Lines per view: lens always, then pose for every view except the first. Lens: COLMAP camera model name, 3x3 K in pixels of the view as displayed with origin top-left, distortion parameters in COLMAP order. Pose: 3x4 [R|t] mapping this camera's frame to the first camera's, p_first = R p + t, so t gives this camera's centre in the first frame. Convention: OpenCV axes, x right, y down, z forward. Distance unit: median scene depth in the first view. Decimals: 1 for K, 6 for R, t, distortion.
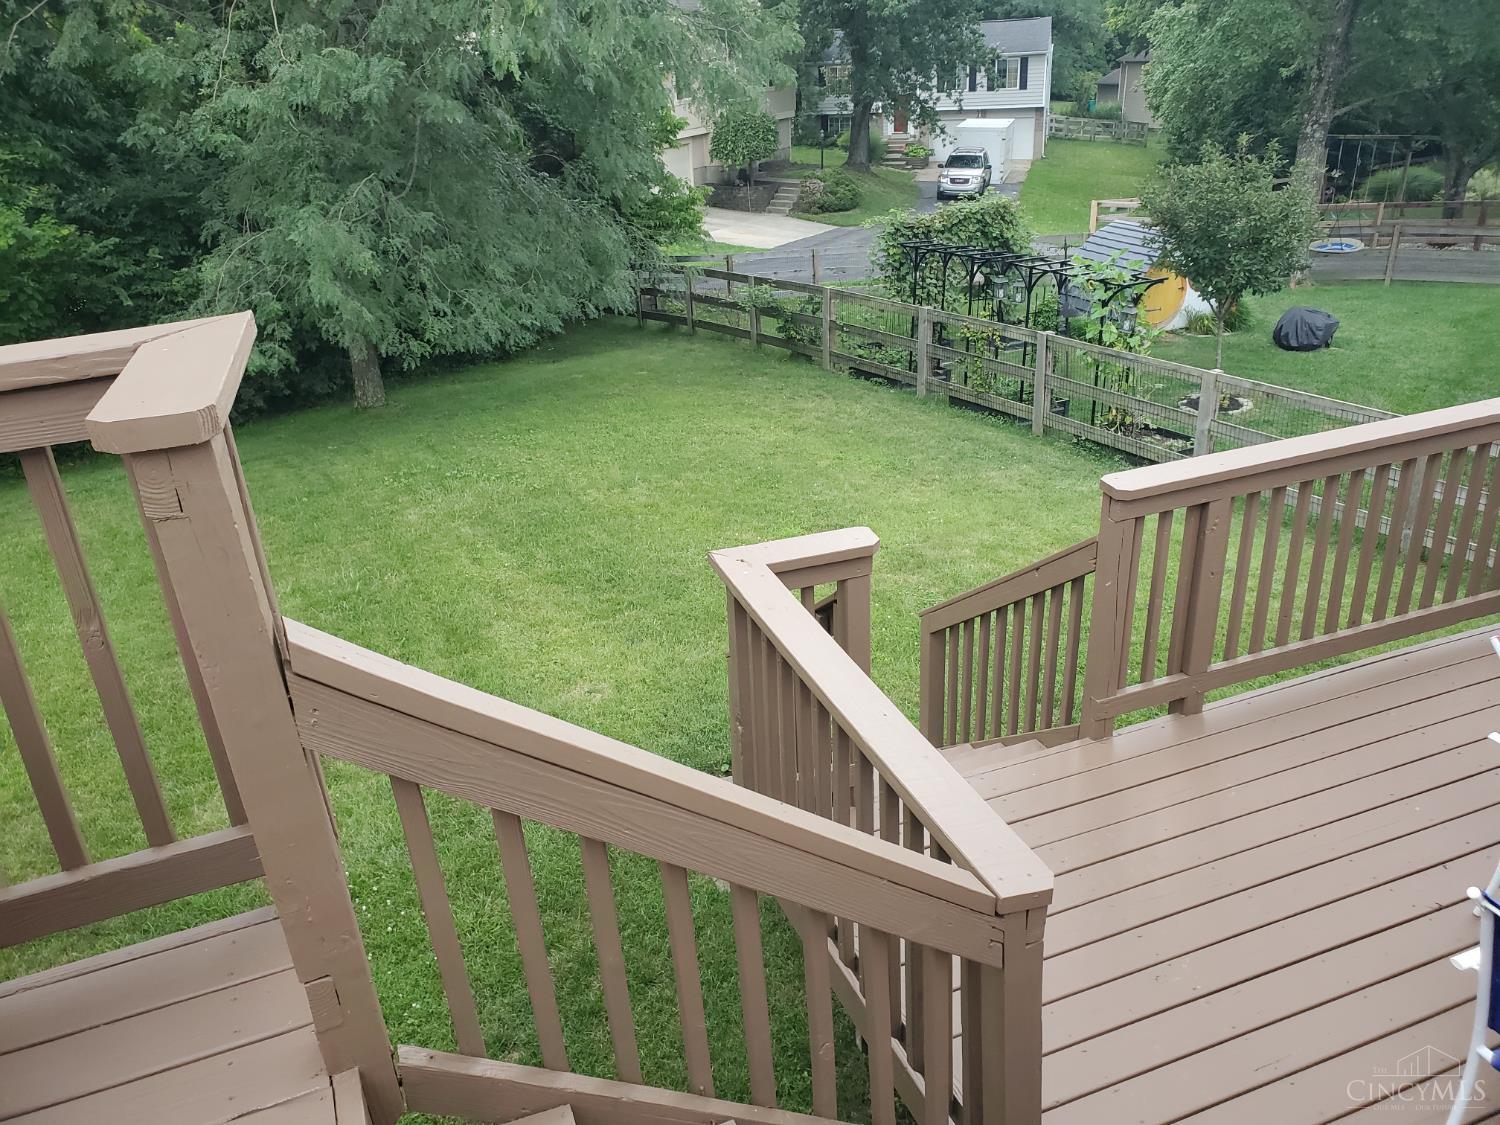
lens RADIAL K [[1234.1, 0, 750.0], [0, 1234.1, 562.5], [0, 0, 1]] dist [0.001703, 0.017582]
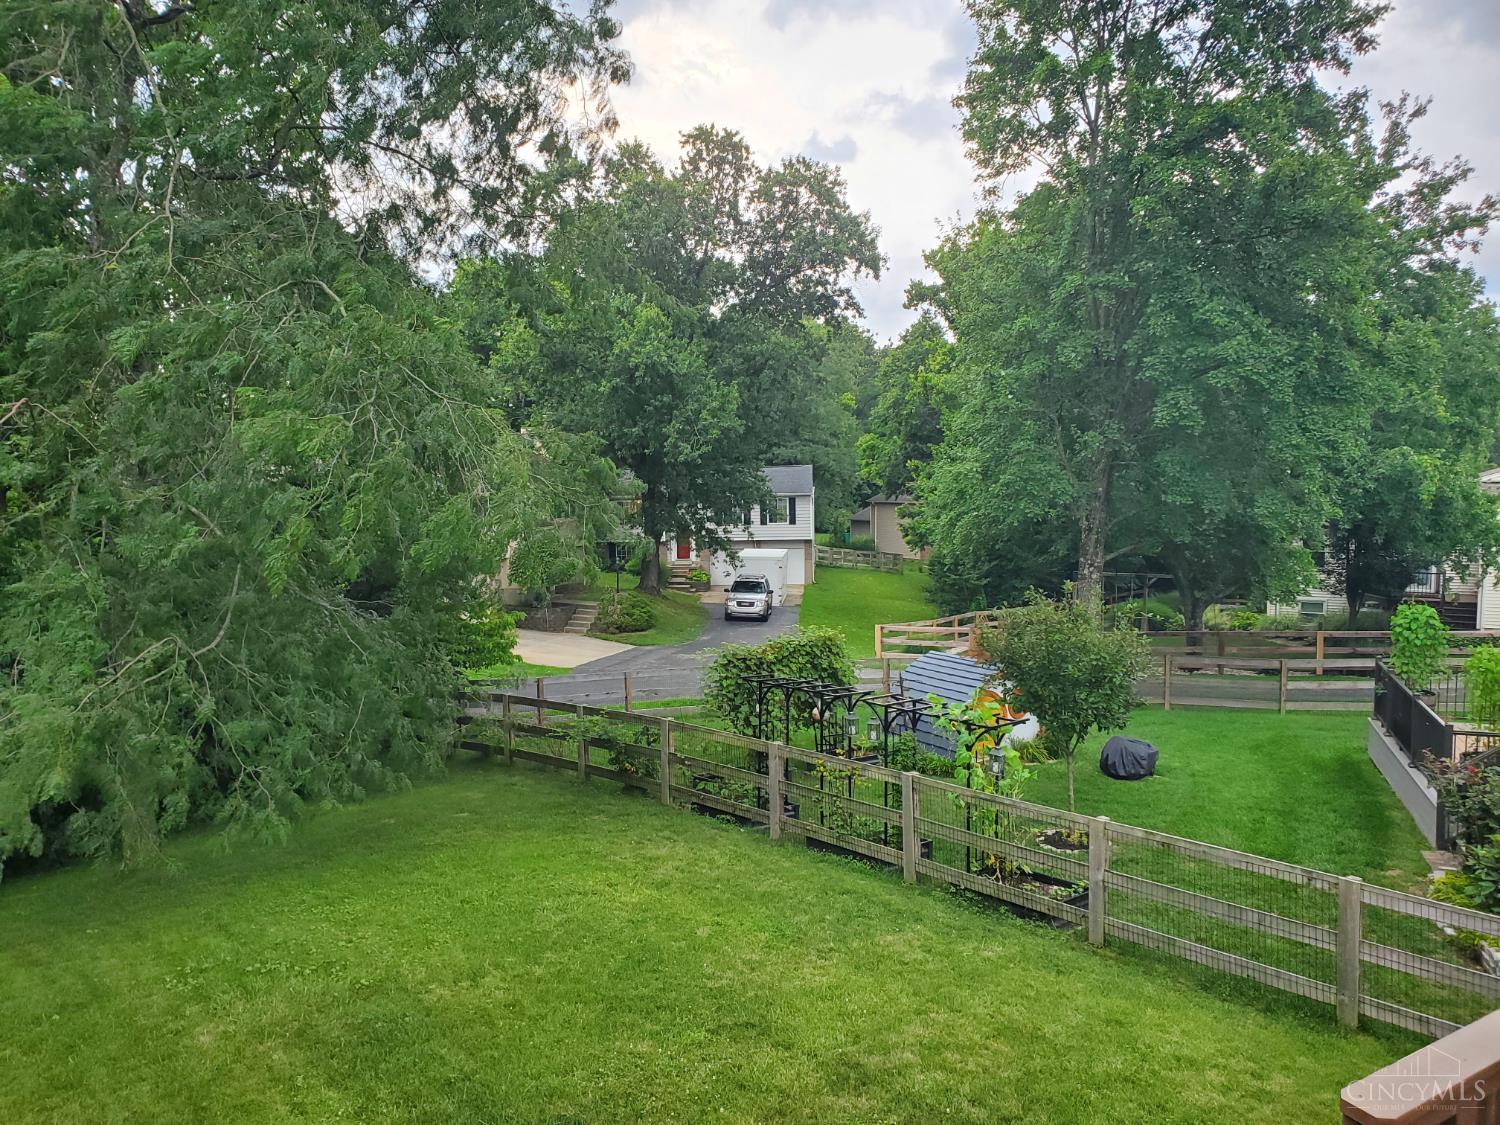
lens RADIAL K [[1171.2, 0, 732.9], [0, 1171.2, 562.9], [0, 0, 1]] dist [0.085893, -0.089993]
pose [[0.982492, 0.015525, 0.185658, -0.057071], [0.044438, 0.948231, -0.314456, -0.045399], [-0.180929, 0.317201, 0.930940, 0.085581]]
